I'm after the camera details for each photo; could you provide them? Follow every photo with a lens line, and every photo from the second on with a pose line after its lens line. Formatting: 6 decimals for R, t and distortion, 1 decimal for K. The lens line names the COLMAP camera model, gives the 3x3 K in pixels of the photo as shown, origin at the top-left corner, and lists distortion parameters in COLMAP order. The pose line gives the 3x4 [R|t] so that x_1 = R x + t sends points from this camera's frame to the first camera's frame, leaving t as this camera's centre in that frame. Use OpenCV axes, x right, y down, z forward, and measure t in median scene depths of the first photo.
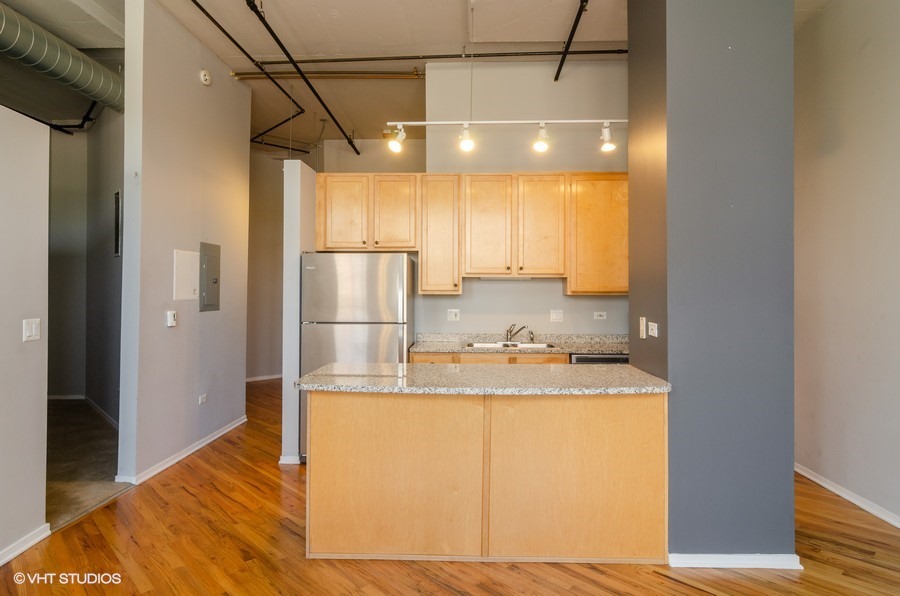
lens RADIAL K [[527.0, 0, 449.3], [0, 527.0, 287.0], [0, 0, 1]] dist [-0.001050, -0.001066]
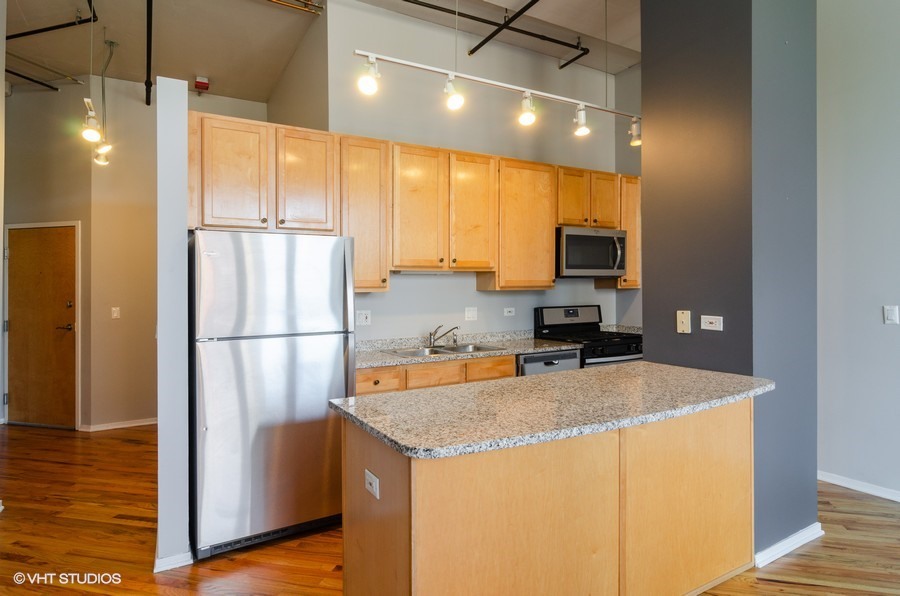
lens RADIAL K [[506.8, 0, 452.2], [0, 506.8, 289.9], [0, 0, 1]] dist [0.000403, -0.000187]
pose [[0.849359, -0.015365, 0.527592, -0.336467], [0.011302, 0.999876, 0.010924, 0.003926], [-0.527695, -0.003315, 0.849428, 0.318931]]
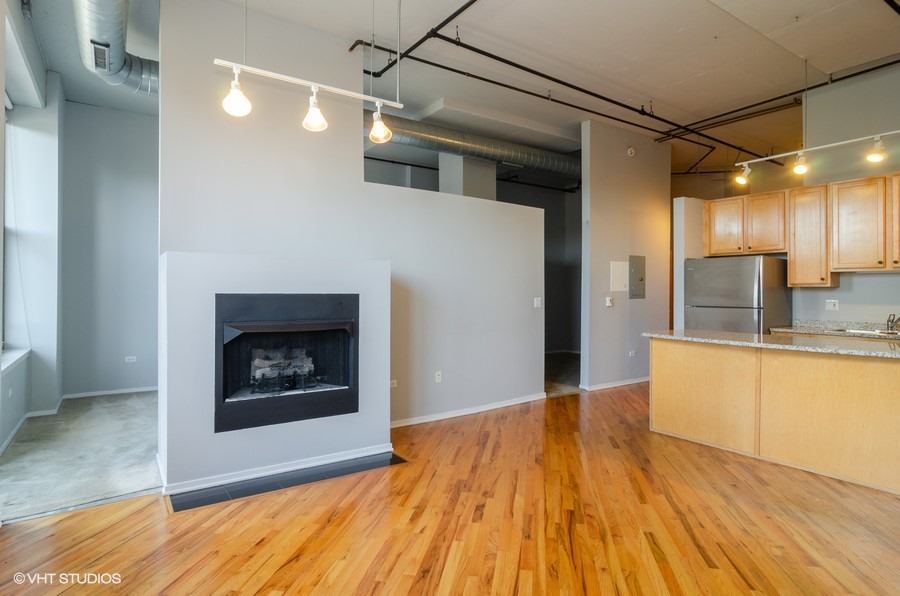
lens RADIAL K [[484.1, 0, 448.8], [0, 484.1, 287.6], [0, 0, 1]] dist [0.001641, 0.000558]
pose [[0.595398, -0.006622, -0.803403, 0.423109], [0.007424, 0.999969, -0.002741, 0.014028], [0.803396, -0.004332, 0.595429, -0.351680]]
